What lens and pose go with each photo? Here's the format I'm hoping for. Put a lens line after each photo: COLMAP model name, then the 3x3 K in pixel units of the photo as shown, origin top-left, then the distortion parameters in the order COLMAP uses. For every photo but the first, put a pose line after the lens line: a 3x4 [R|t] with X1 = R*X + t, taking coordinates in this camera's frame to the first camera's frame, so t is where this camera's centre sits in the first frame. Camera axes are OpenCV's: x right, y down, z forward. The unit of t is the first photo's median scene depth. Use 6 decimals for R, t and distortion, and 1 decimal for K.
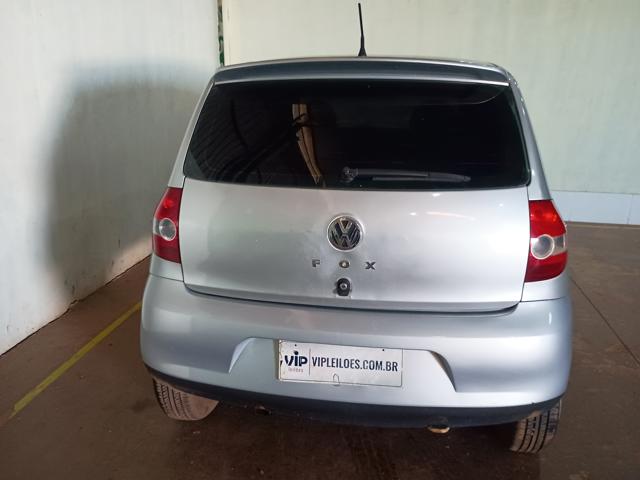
lens RADIAL K [[530.8, 0, 323.2], [0, 530.8, 248.8], [0, 0, 1]] dist [0.022708, -0.039336]
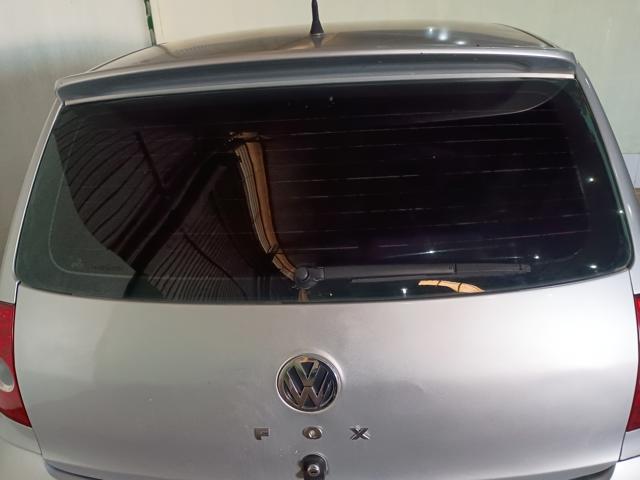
lens RADIAL K [[530.8, 0, 320.0], [0, 530.8, 243.0], [0, 0, 1]] dist [0.022708, -0.039336]
pose [[0.996059, -0.081180, 0.035716, 0.044108], [0.078157, 0.993795, 0.079143, -0.210540], [-0.041919, -0.076040, 0.996223, 0.456580]]
